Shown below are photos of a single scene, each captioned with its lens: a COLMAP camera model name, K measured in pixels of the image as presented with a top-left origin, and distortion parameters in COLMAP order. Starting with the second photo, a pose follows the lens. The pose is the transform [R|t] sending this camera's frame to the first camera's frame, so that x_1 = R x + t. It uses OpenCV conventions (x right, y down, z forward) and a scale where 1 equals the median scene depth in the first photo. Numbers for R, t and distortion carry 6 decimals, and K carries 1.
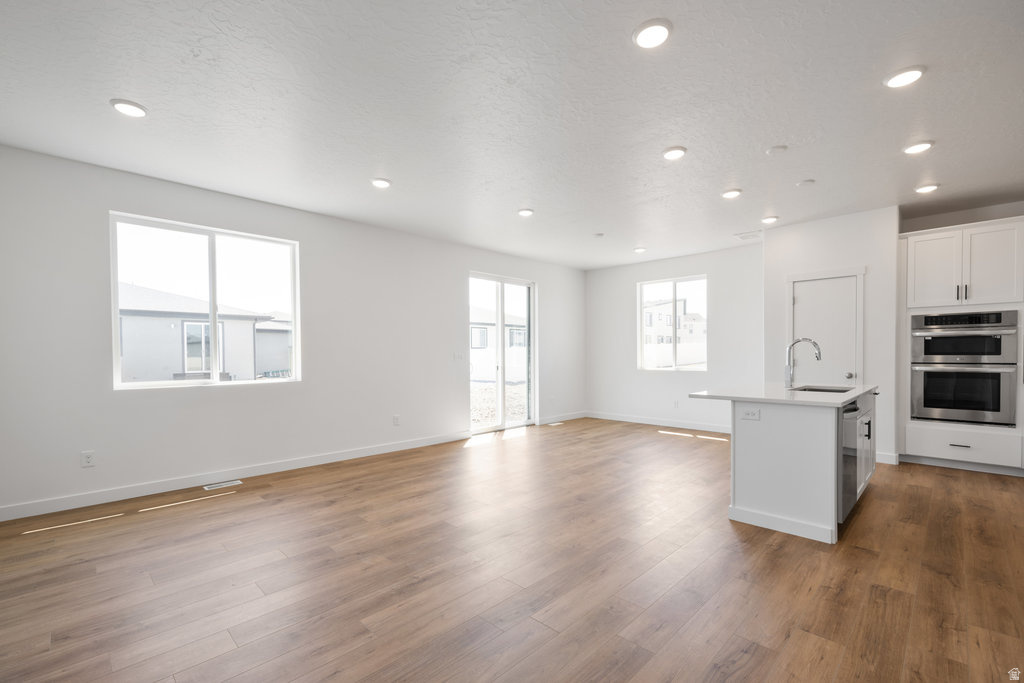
lens RADIAL K [[451.2, 0, 512.5], [0, 451.2, 360.7], [0, 0, 1]] dist [0.011038, -0.004466]
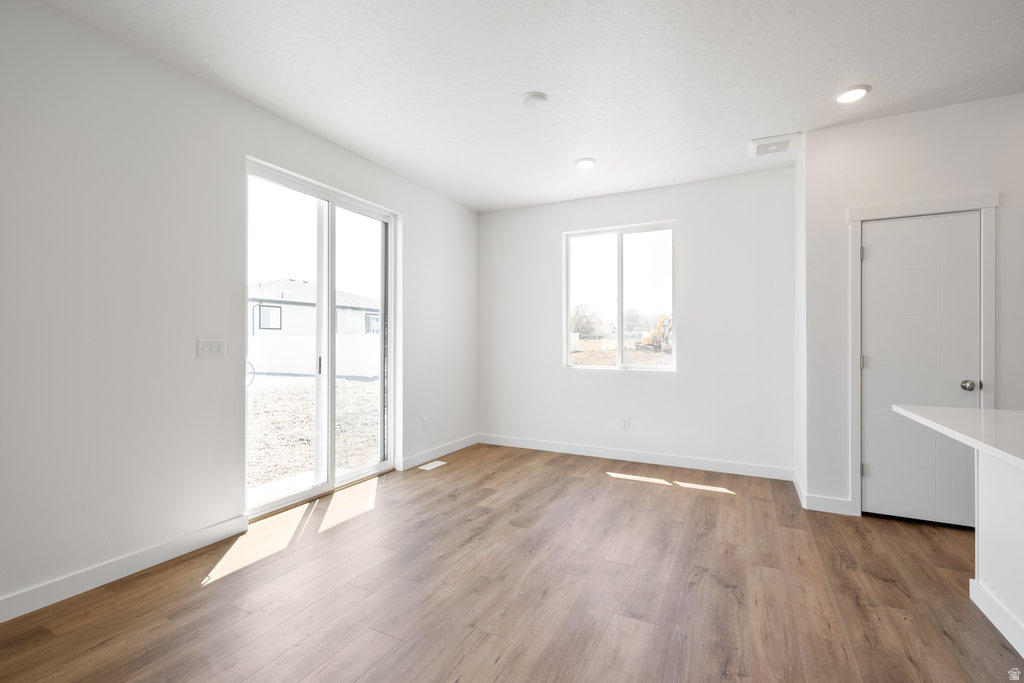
lens RADIAL K [[451.2, 0, 516.8], [0, 451.2, 341.3], [0, 0, 1]] dist [0.011038, -0.004466]
pose [[0.951425, 0.008861, 0.307754, 0.032018], [-0.002996, 0.999805, -0.019523, -0.009864], [-0.307867, 0.017652, 0.951266, 0.679940]]
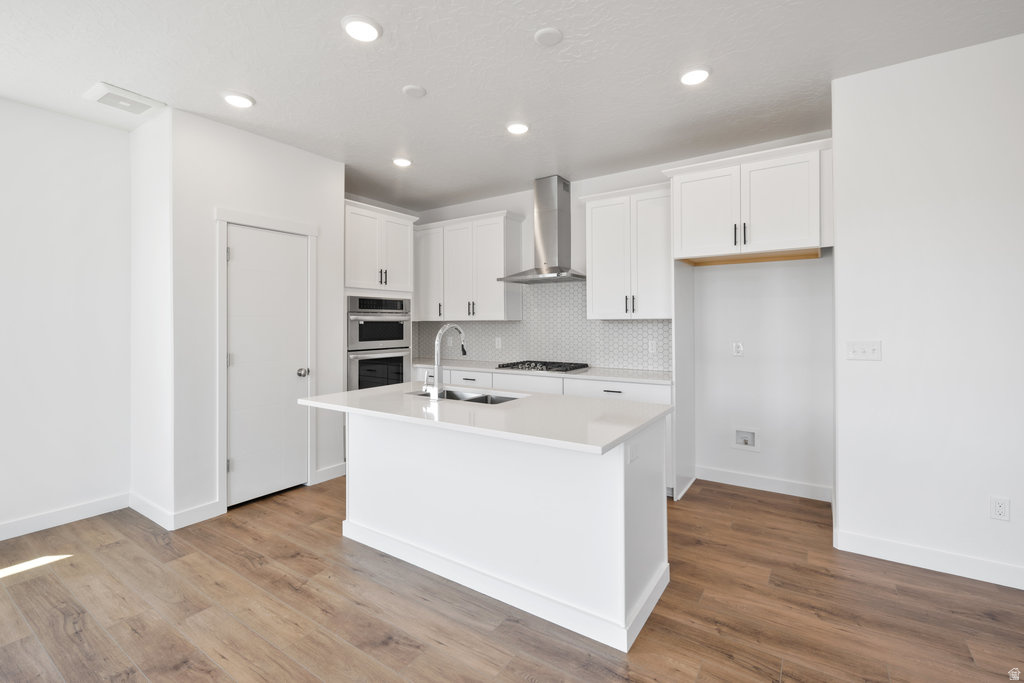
lens RADIAL K [[451.2, 0, 517.0], [0, 451.2, 323.1], [0, 0, 1]] dist [0.011038, -0.004466]
pose [[-0.188800, 0.009045, 0.981974, -0.030303], [0.022826, 0.999728, -0.004819, -0.036904], [-0.981750, 0.021504, -0.188955, 0.860143]]
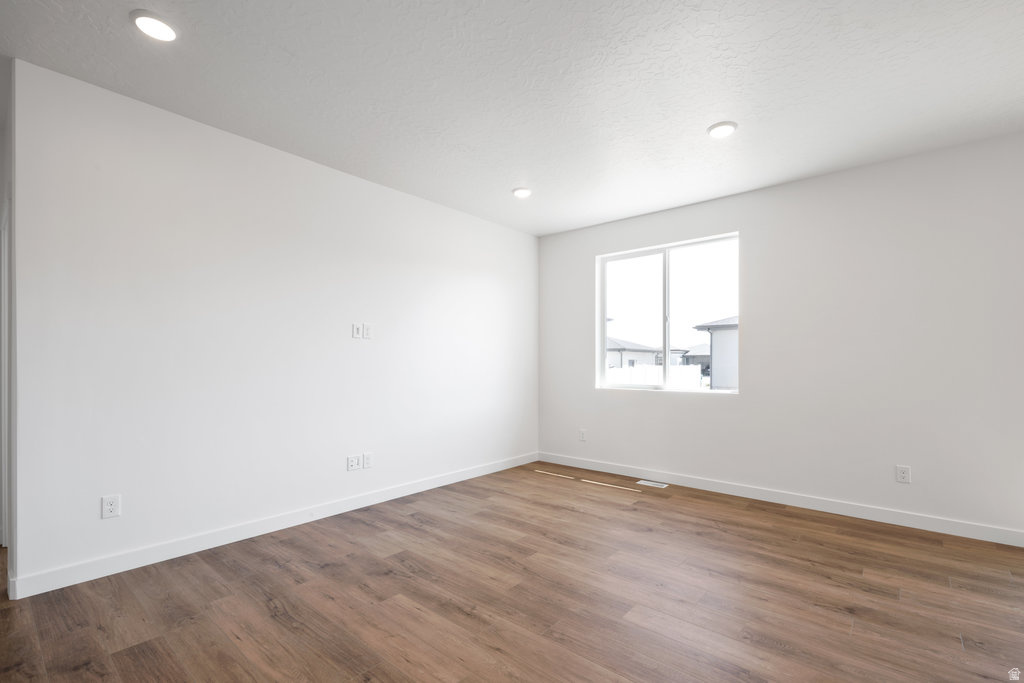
lens RADIAL K [[451.2, 0, 516.8], [0, 451.2, 375.4], [0, 0, 1]] dist [0.011038, -0.004466]
pose [[0.077041, 0.031155, -0.996541, 0.356374], [-0.020411, 0.999351, 0.029664, -0.008041], [0.996819, 0.018055, 0.077627, 0.527420]]
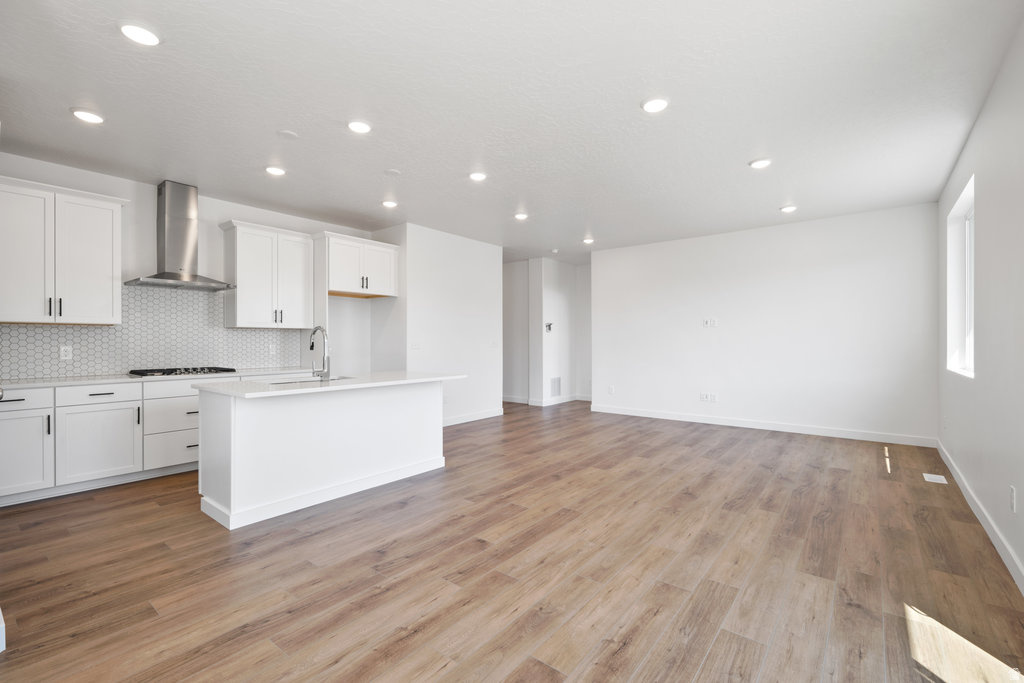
lens RADIAL K [[451.2, 0, 513.9], [0, 451.2, 340.0], [0, 0, 1]] dist [0.011038, -0.004466]
pose [[-0.993537, 0.007386, -0.113272, 0.294432], [0.005702, 0.999869, 0.015179, -0.027390], [0.113369, 0.014435, -0.993448, 1.632746]]
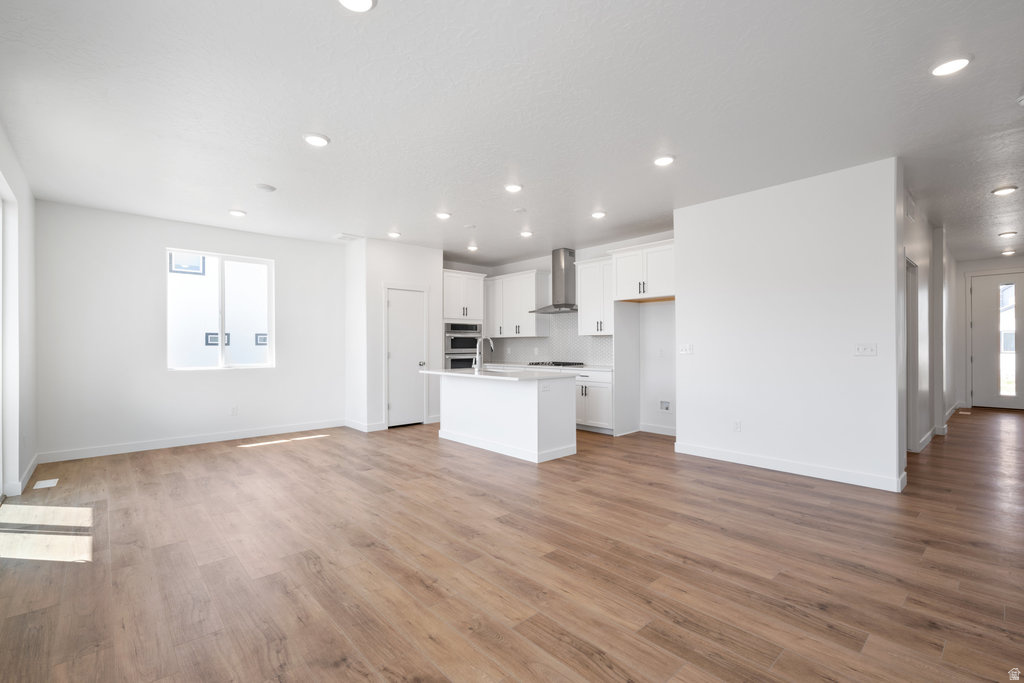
lens RADIAL K [[451.2, 0, 517.5], [0, 451.2, 347.7], [0, 0, 1]] dist [0.011038, -0.004466]
pose [[0.049160, 0.000684, 0.998791, -0.658750], [0.021464, 0.999768, -0.001742, -0.007453], [-0.998560, 0.021524, 0.049134, 0.689565]]
